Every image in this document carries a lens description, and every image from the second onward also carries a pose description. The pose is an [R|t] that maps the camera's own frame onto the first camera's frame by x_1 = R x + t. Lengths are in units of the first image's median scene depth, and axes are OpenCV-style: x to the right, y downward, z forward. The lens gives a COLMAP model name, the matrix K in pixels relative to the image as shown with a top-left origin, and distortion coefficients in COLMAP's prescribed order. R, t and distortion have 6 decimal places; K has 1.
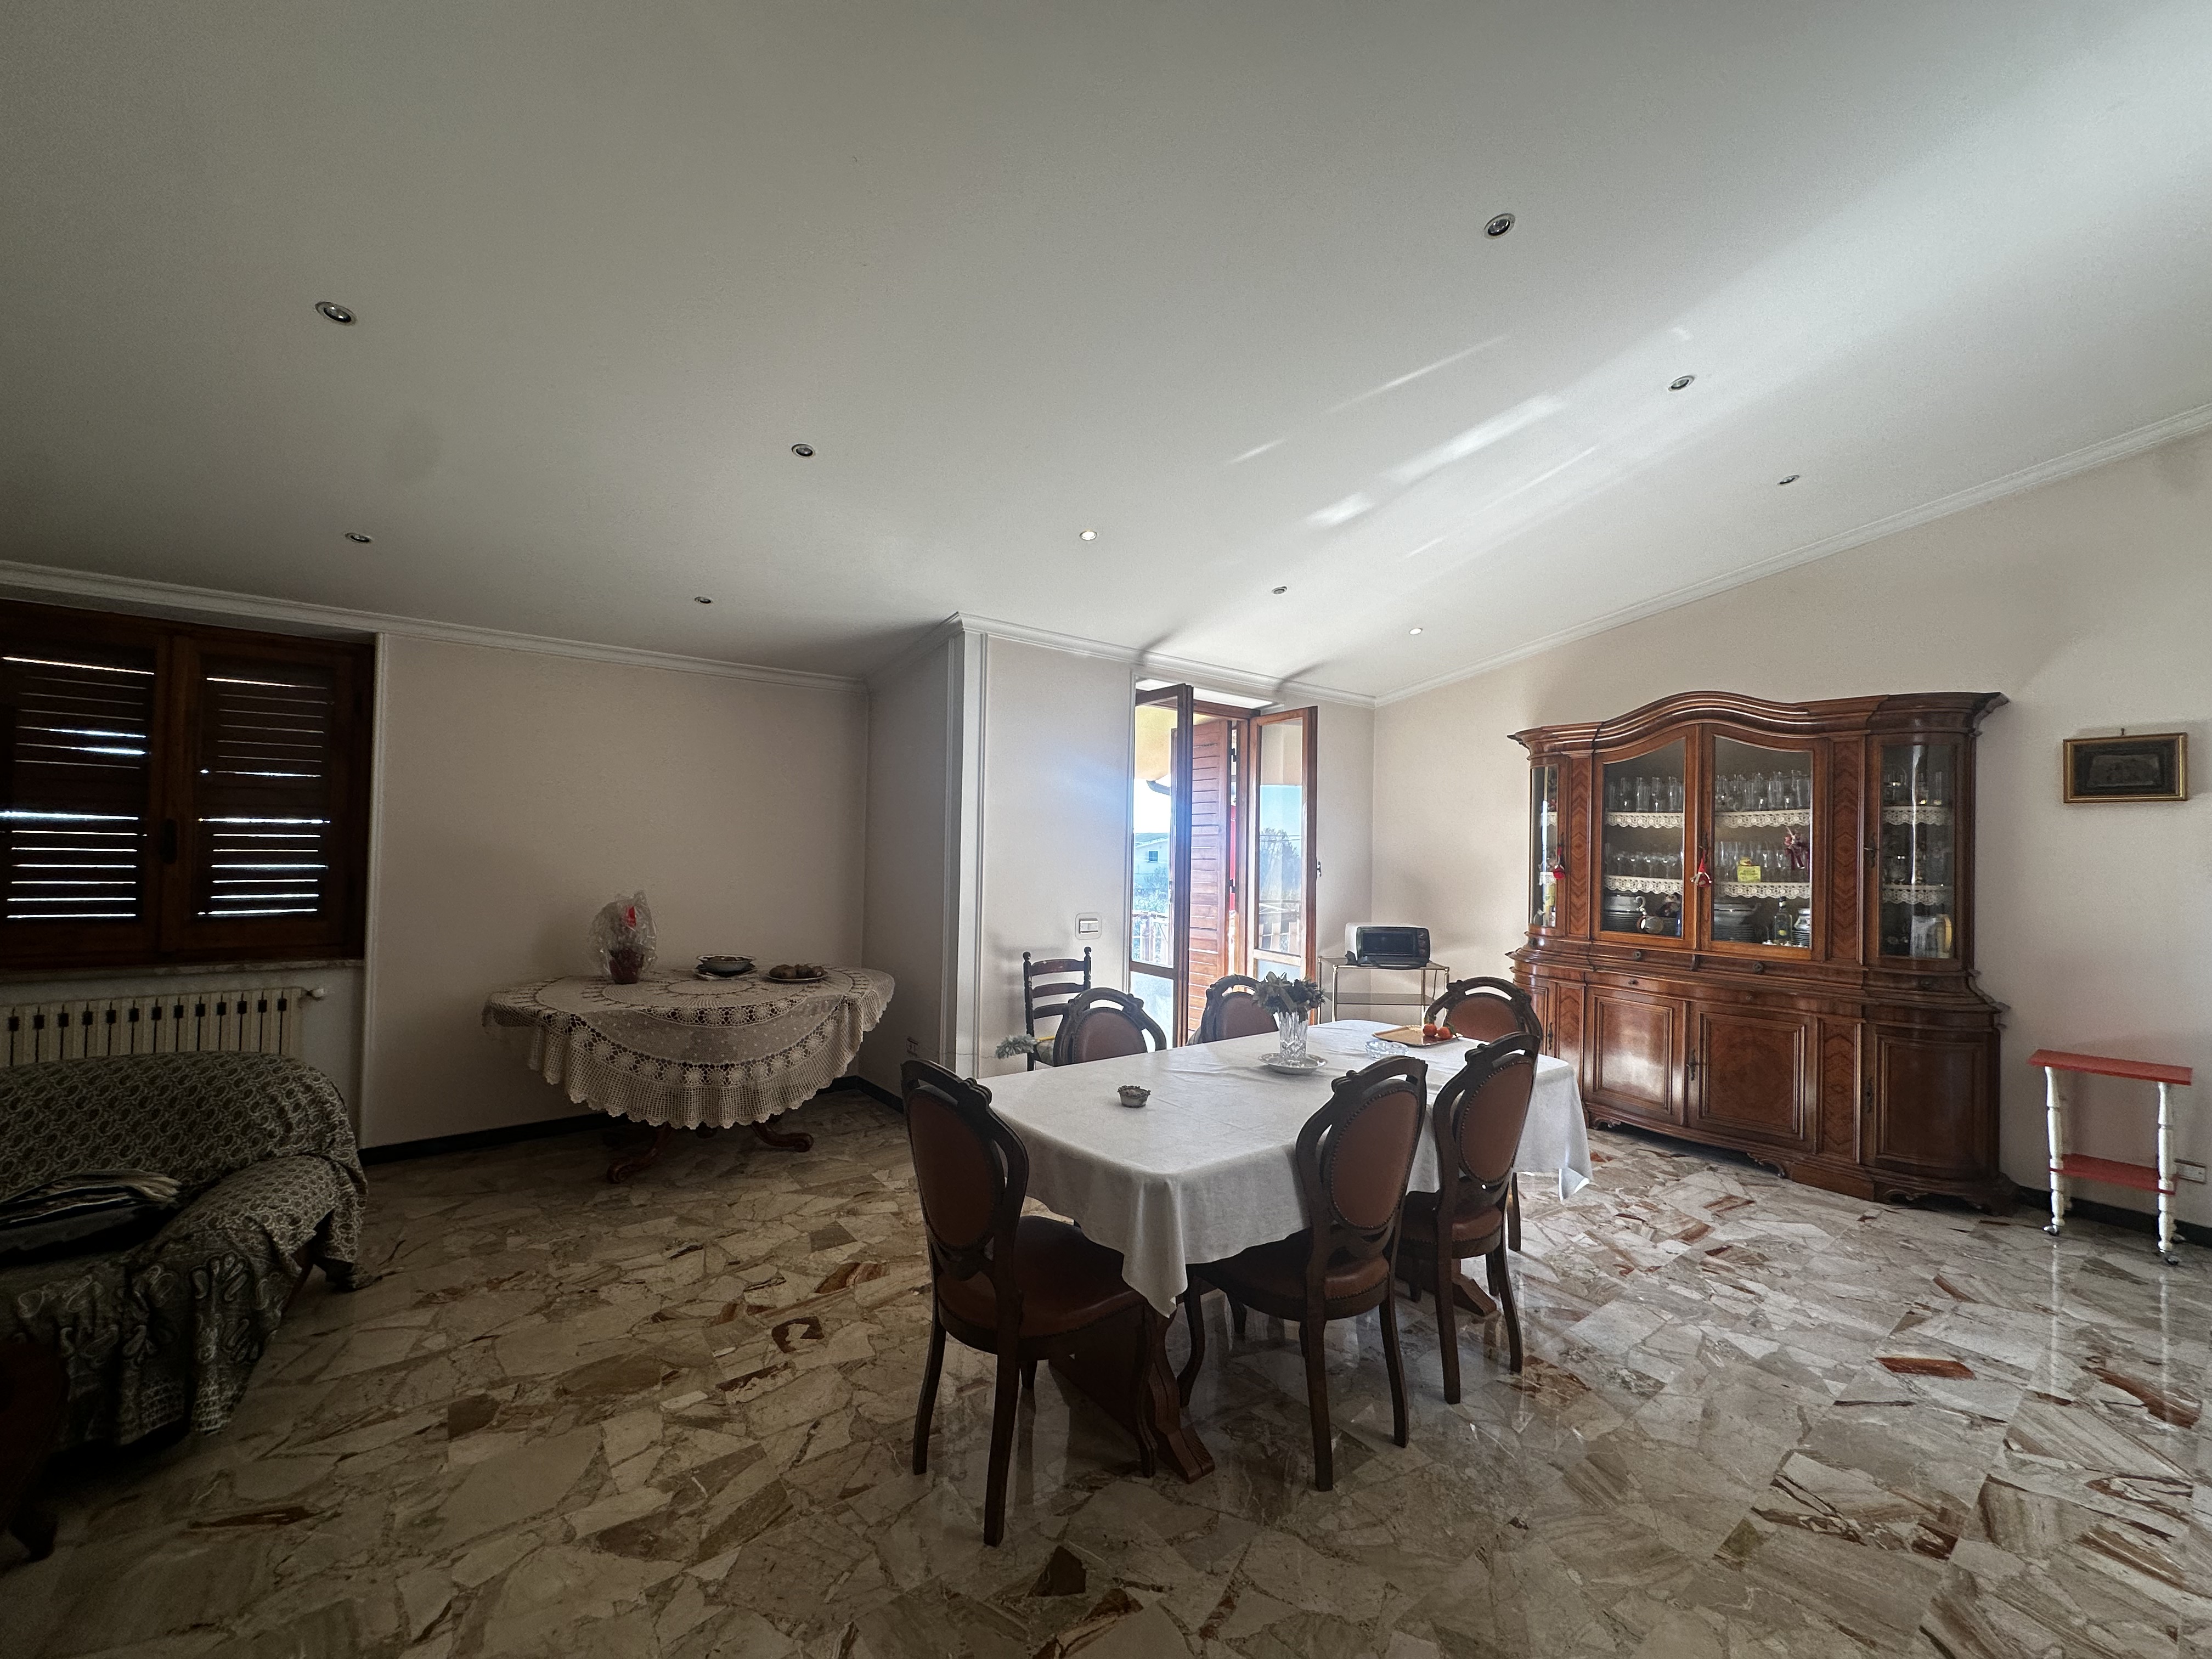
lens RADIAL K [[876.0, 0, 1103.1], [0, 876.0, 824.2], [0, 0, 1]] dist [-0.003050, 0.000547]
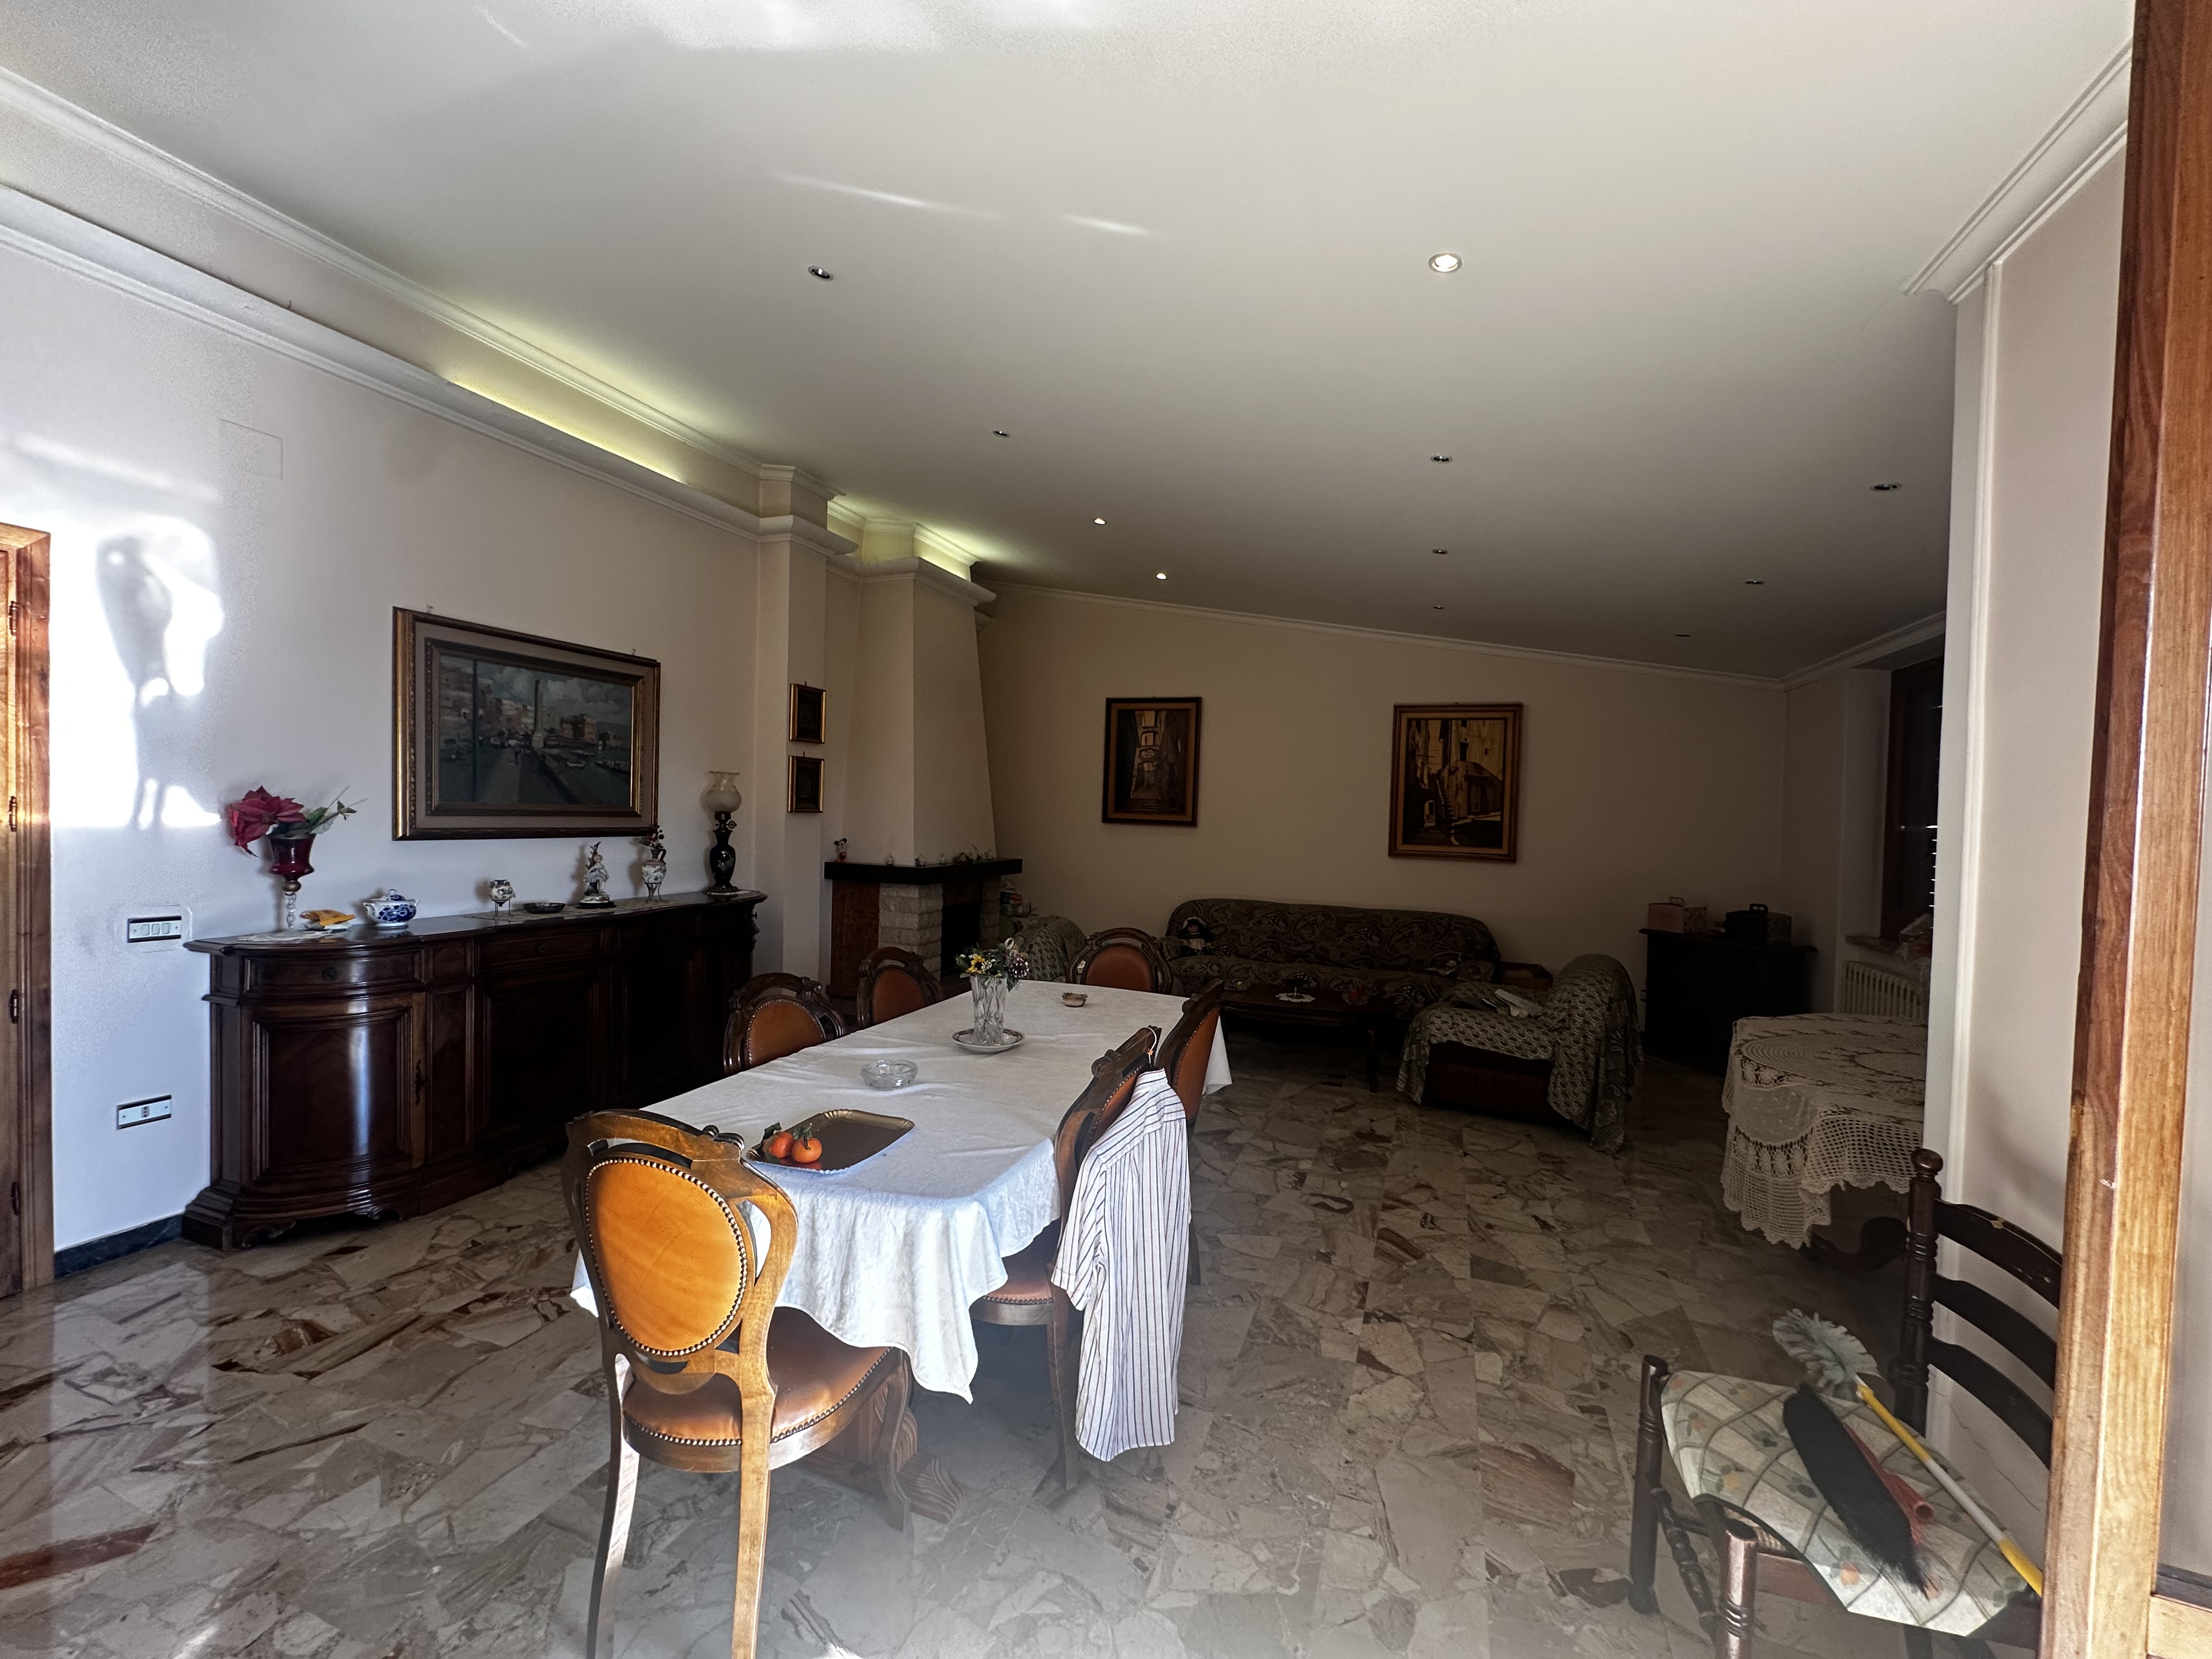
lens RADIAL K [[876.0, 0, 1106.9], [0, 876.0, 836.1], [0, 0, 1]] dist [-0.003050, 0.000547]
pose [[-0.847124, -0.028653, -0.530622, 0.653883], [-0.031086, 0.999507, -0.004343, 0.062421], [0.530485, 0.012816, -0.847598, 1.989306]]
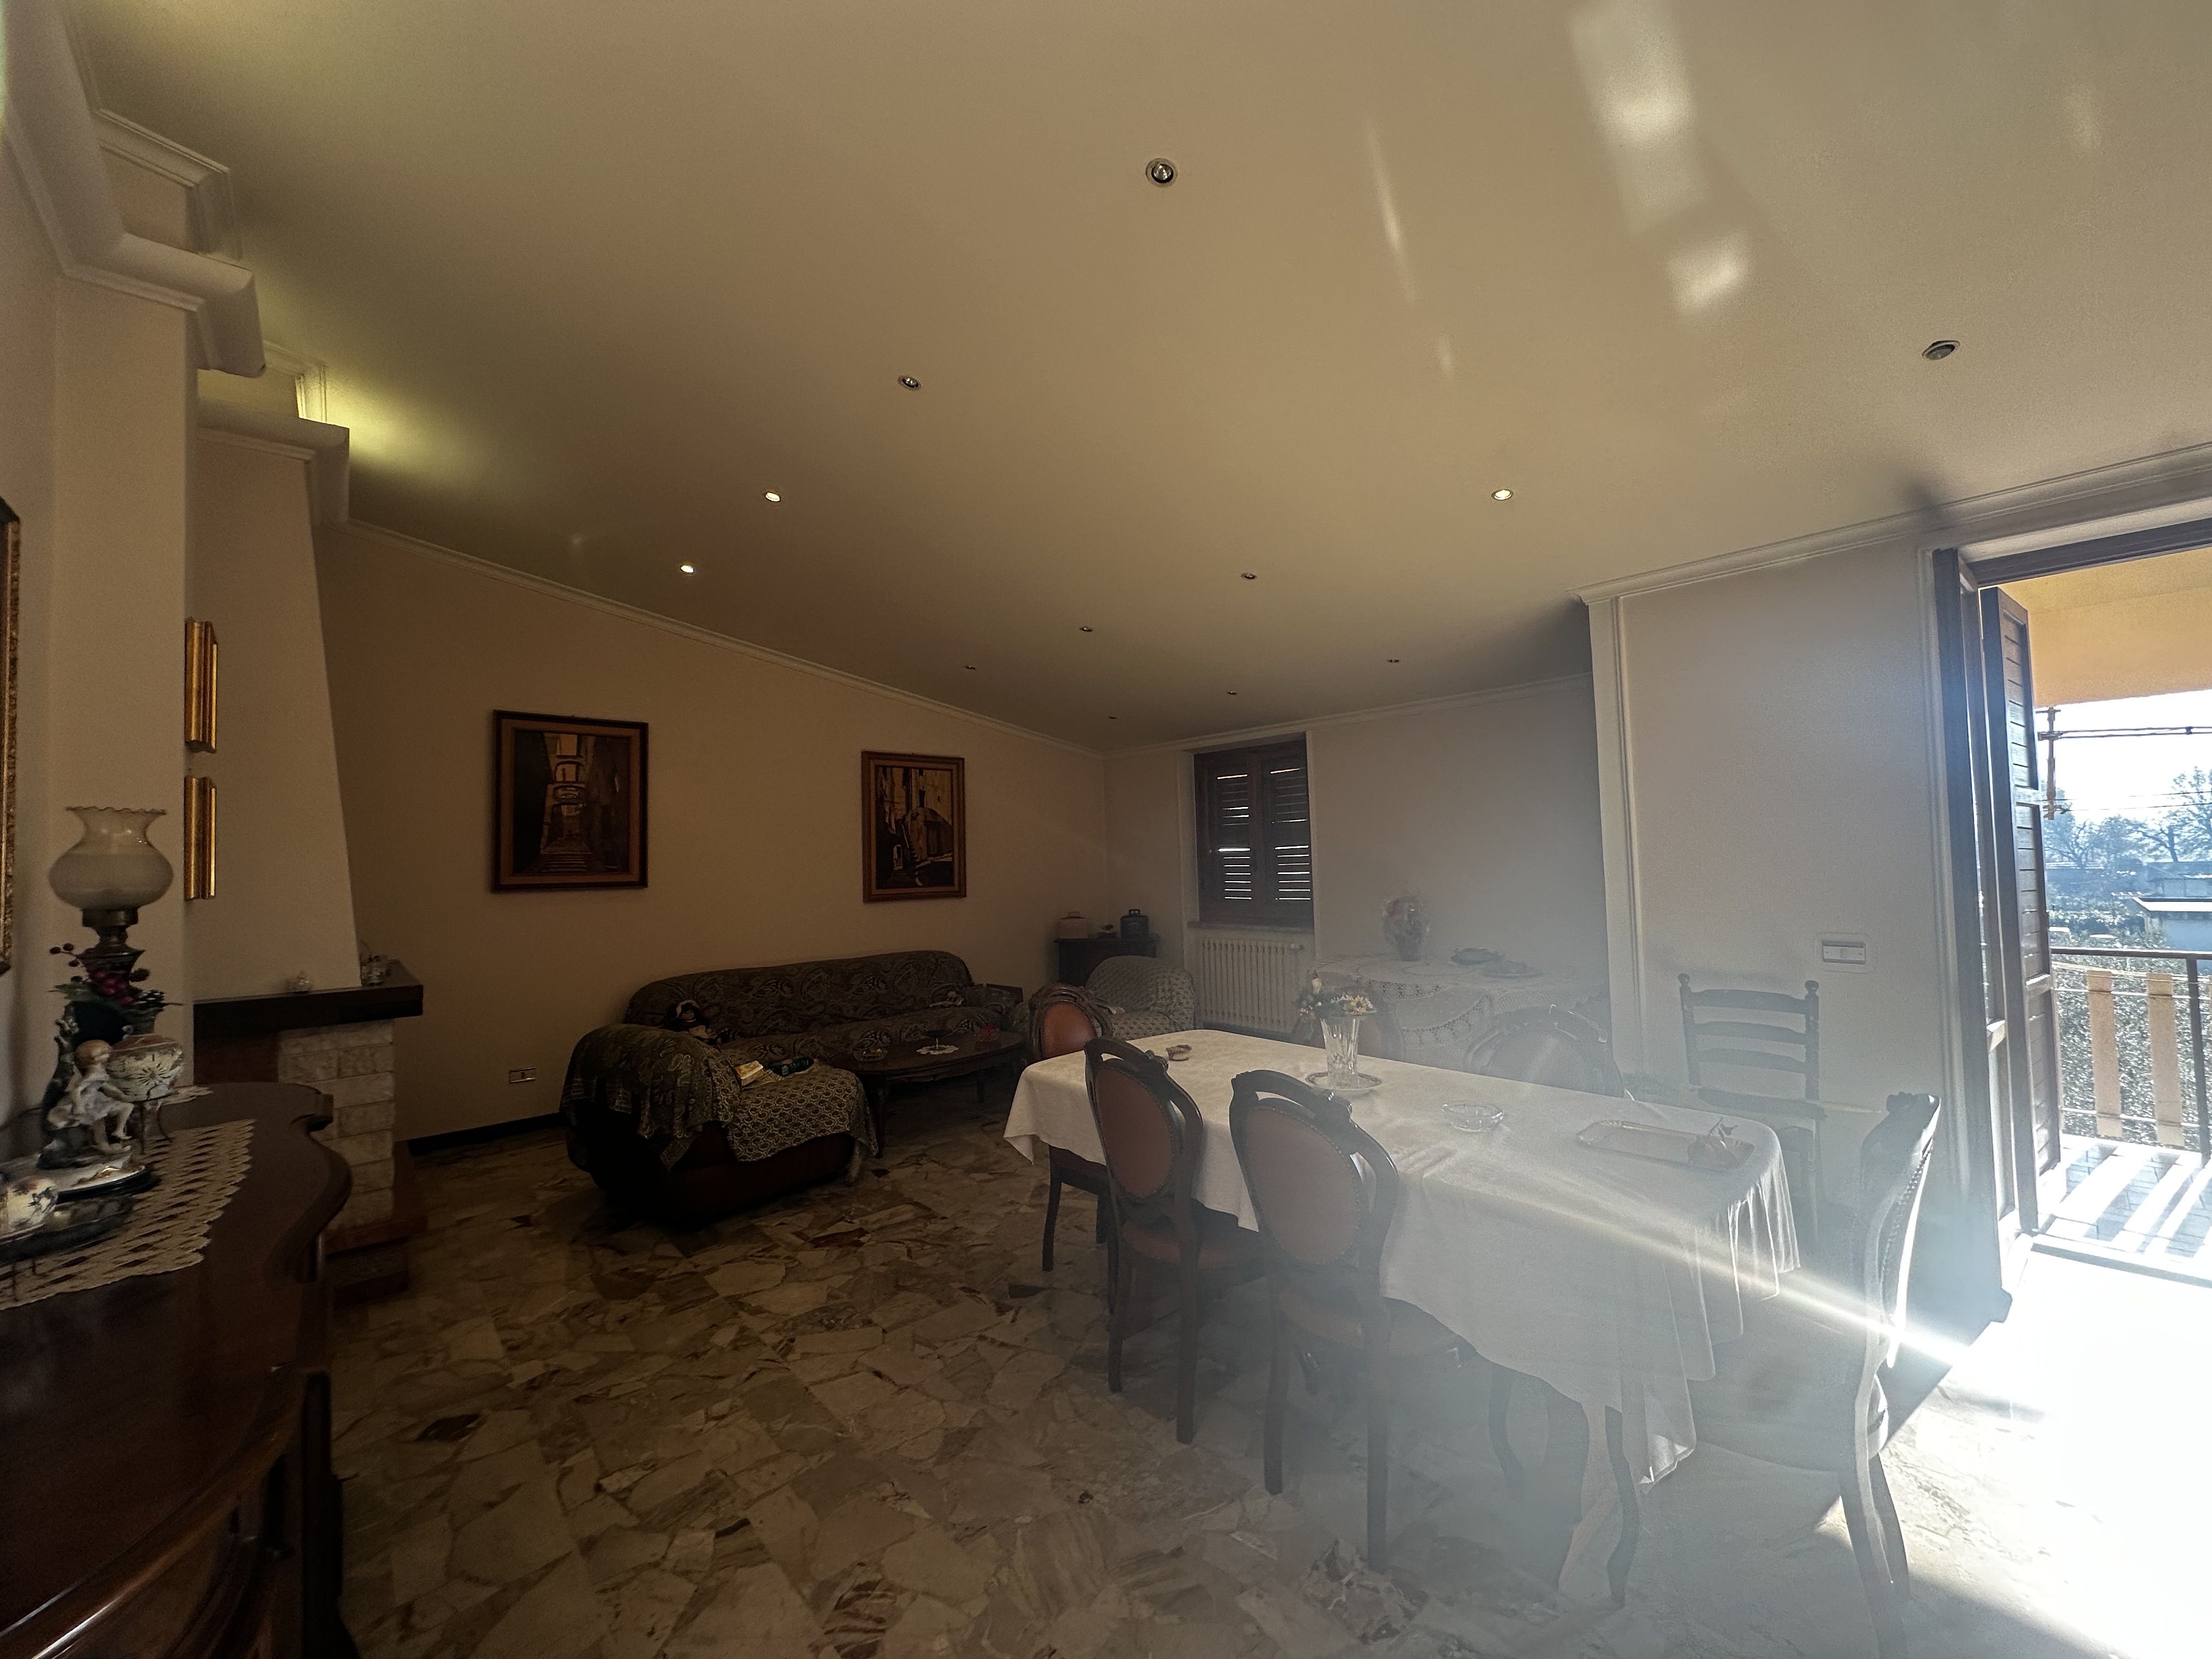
lens RADIAL K [[876.0, 0, 1096.2], [0, 876.0, 830.6], [0, 0, 1]] dist [-0.003050, 0.000547]
pose [[0.067060, -0.057357, -0.996099, 1.183044], [0.057307, 0.996920, -0.053546, 0.051786], [0.996102, -0.053493, 0.070141, 0.748216]]
